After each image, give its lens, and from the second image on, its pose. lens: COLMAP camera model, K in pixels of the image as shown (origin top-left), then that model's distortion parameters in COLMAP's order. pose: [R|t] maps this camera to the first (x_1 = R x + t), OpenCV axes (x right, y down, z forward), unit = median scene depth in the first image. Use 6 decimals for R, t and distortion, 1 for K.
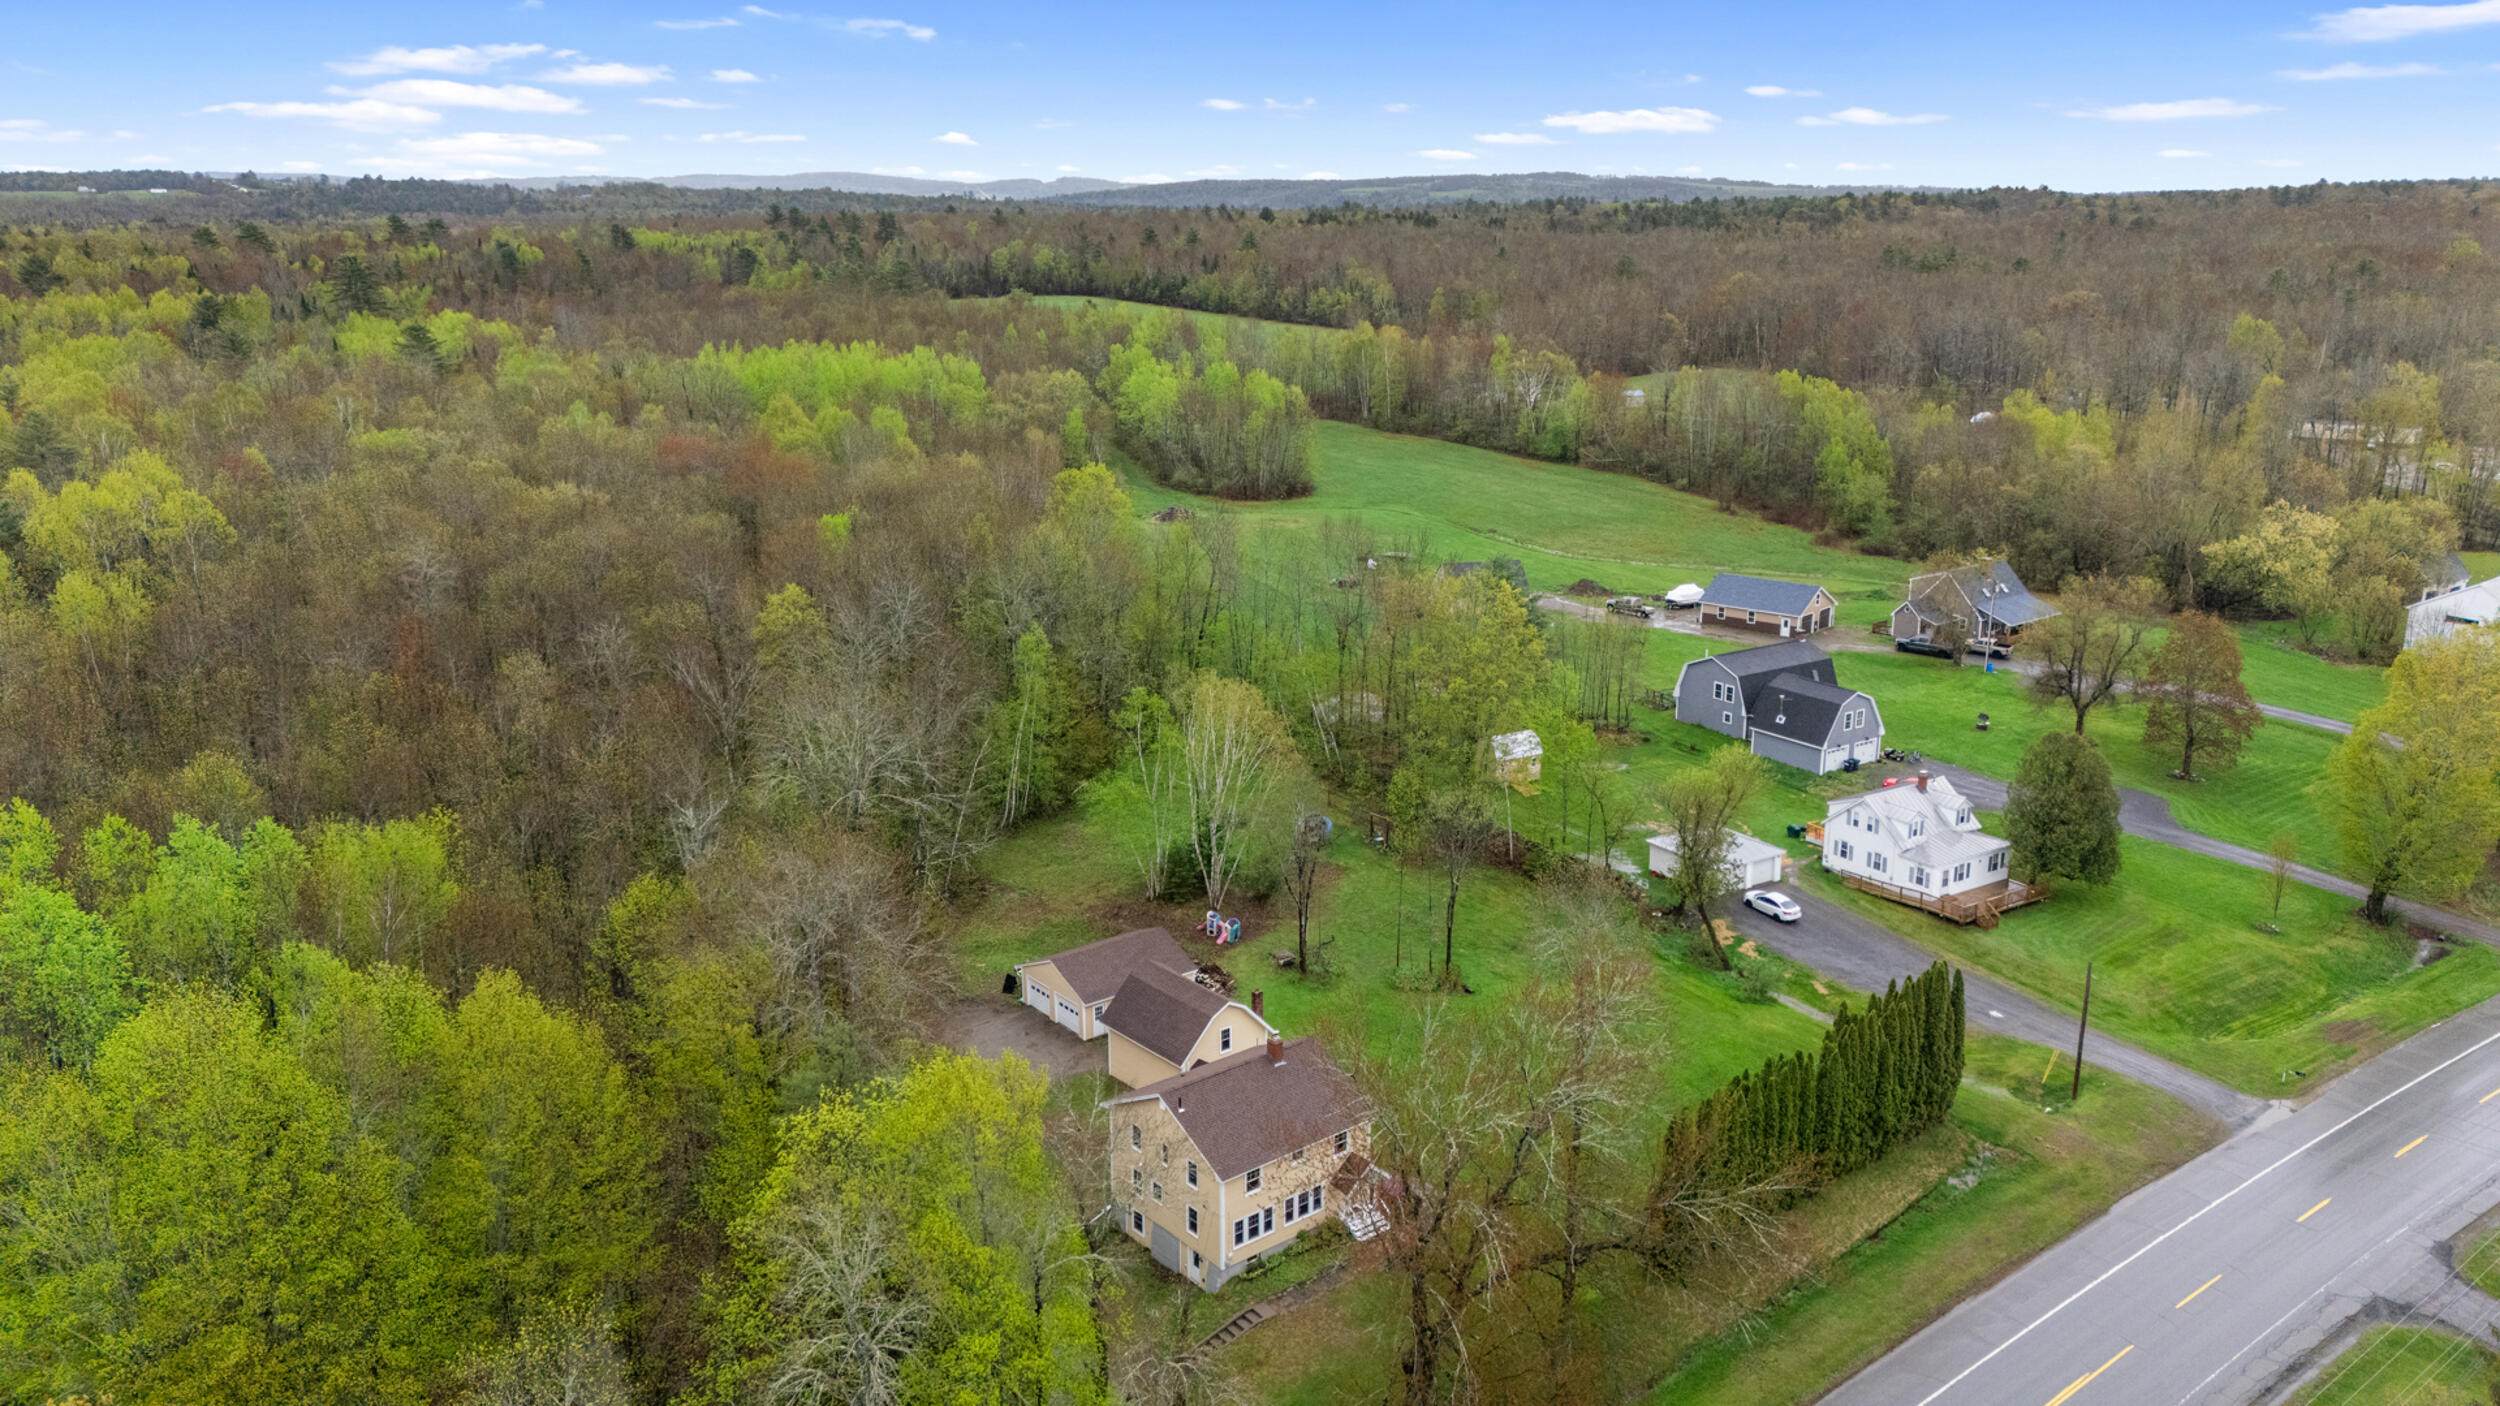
lens RADIAL K [[1883.3, 0, 1250.0], [0, 1883.3, 703.0], [0, 0, 1]] dist [0.044069, -0.003748]
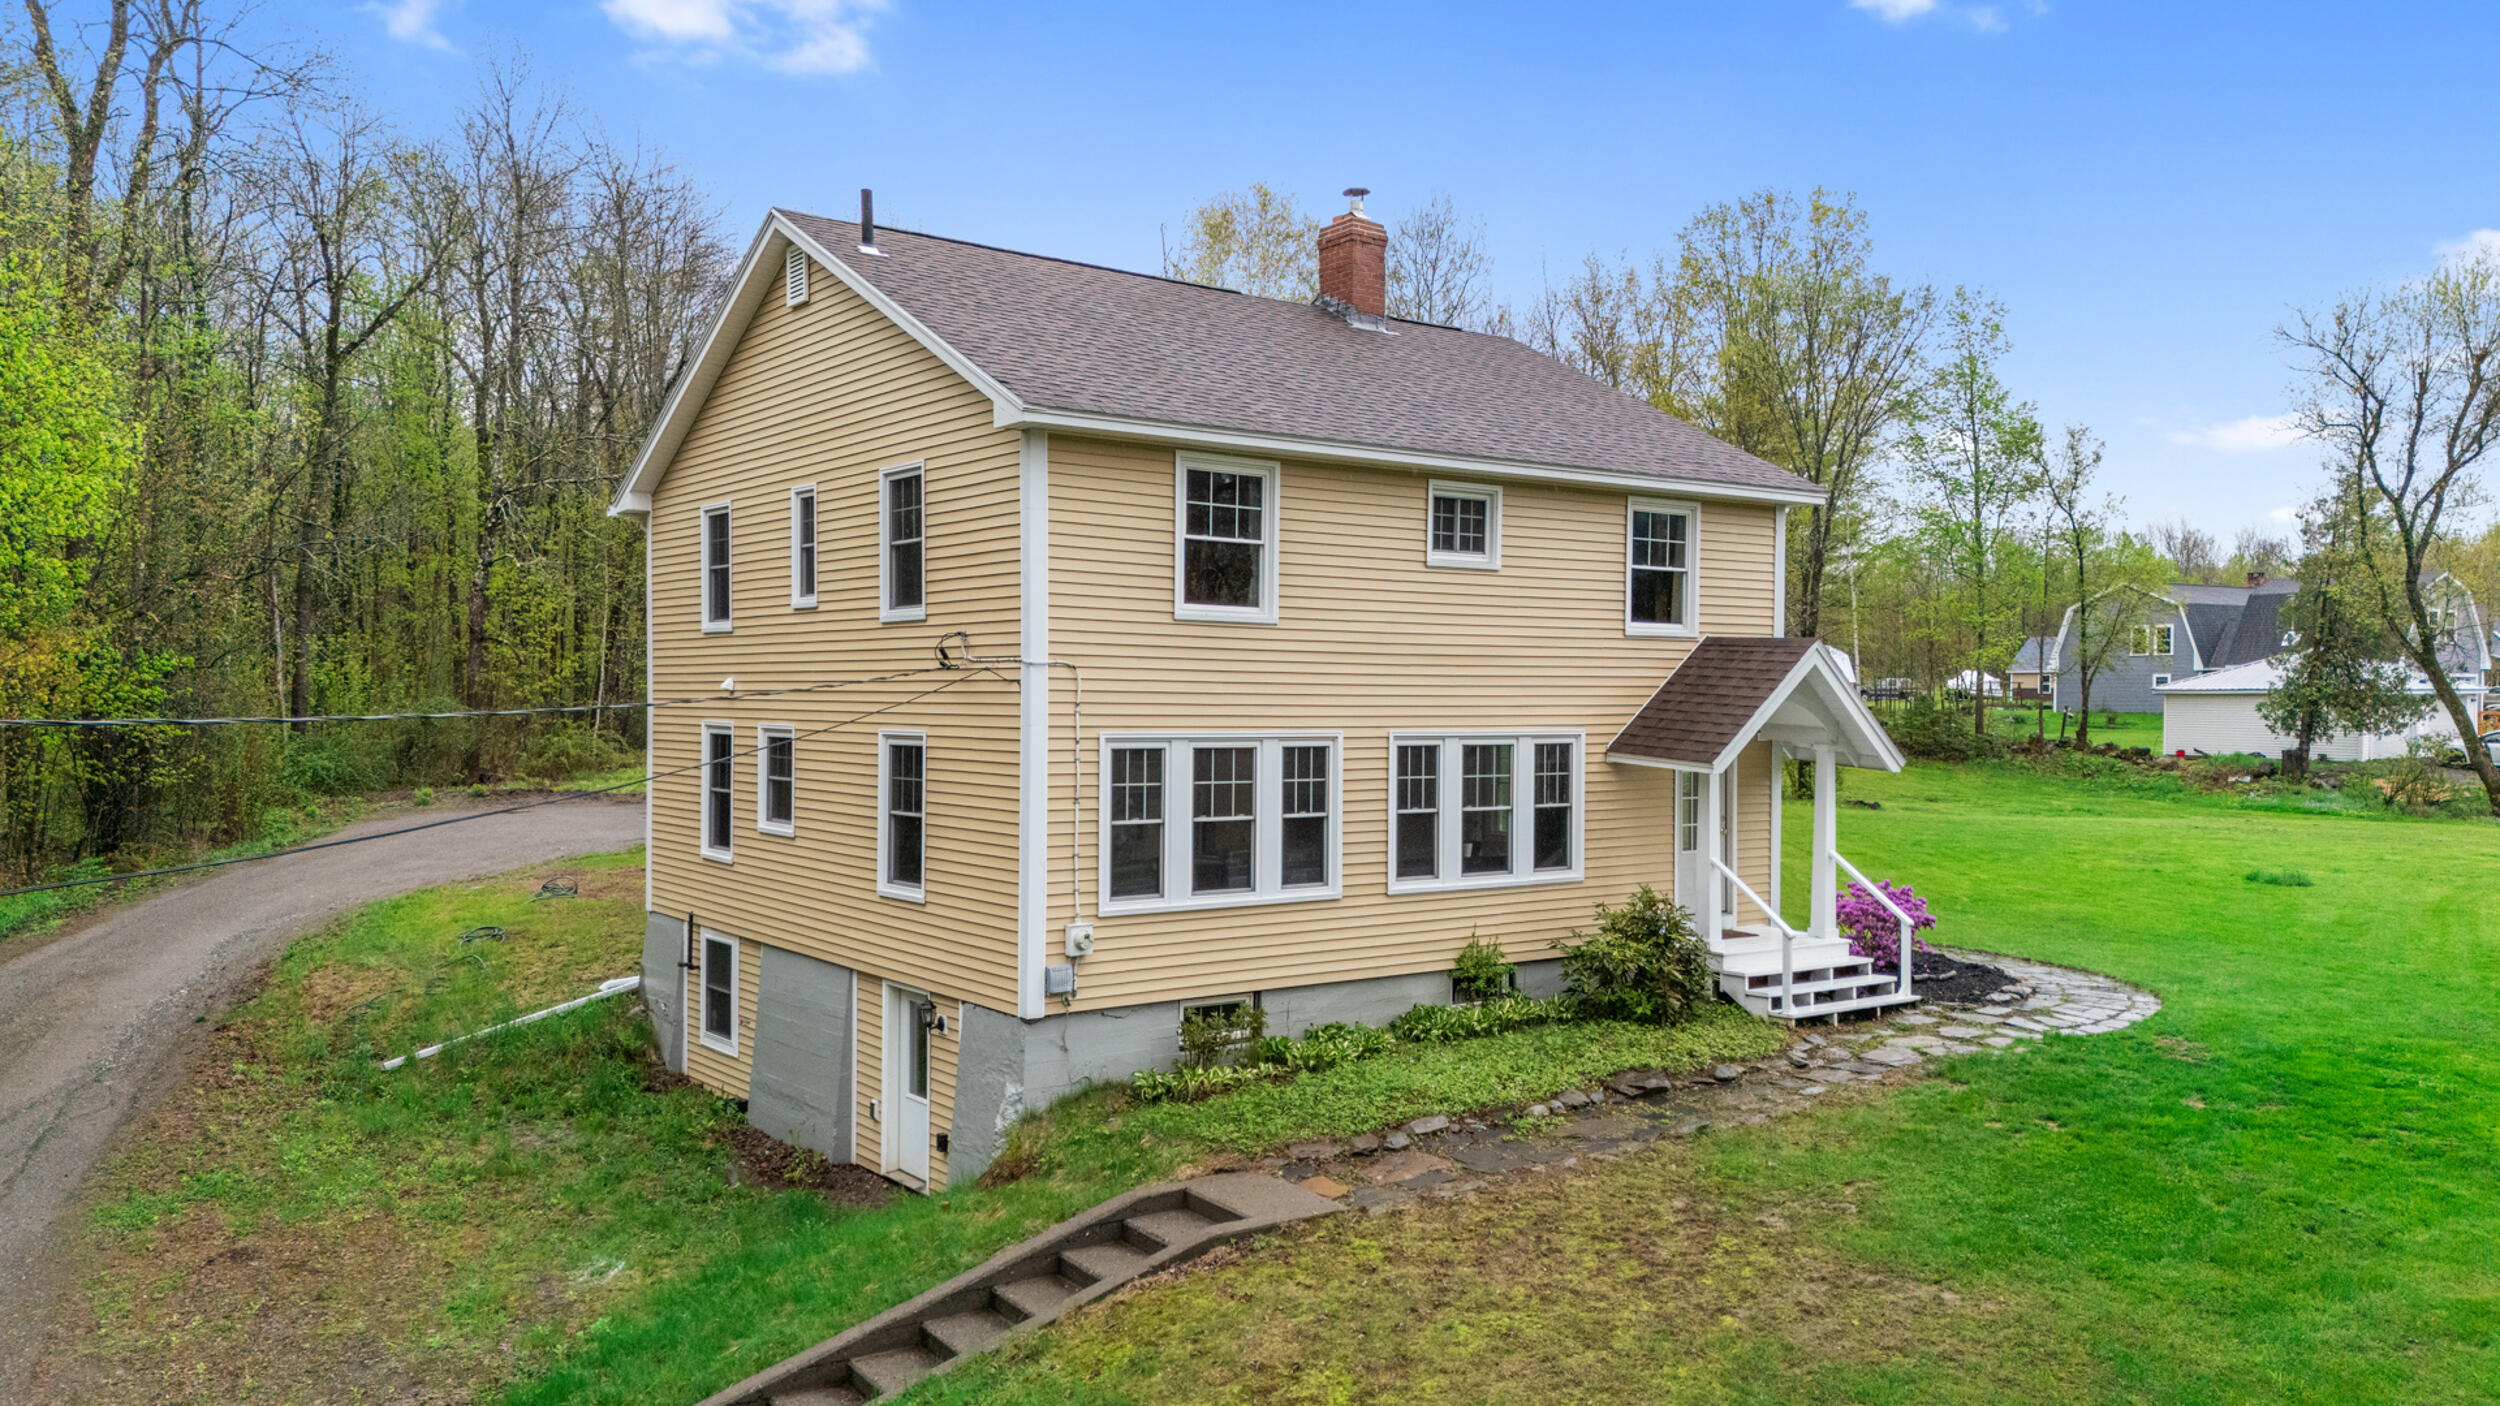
lens RADIAL K [[1820.5, 0, 1249.2], [0, 1820.5, 747.1], [0, 0, 1]] dist [0.000616, -0.001011]
pose [[0.999174, 0.012580, -0.038631, 0.008350], [-0.021700, 0.969114, -0.245659, 0.234236], [0.034347, 0.246294, 0.968586, 0.623641]]
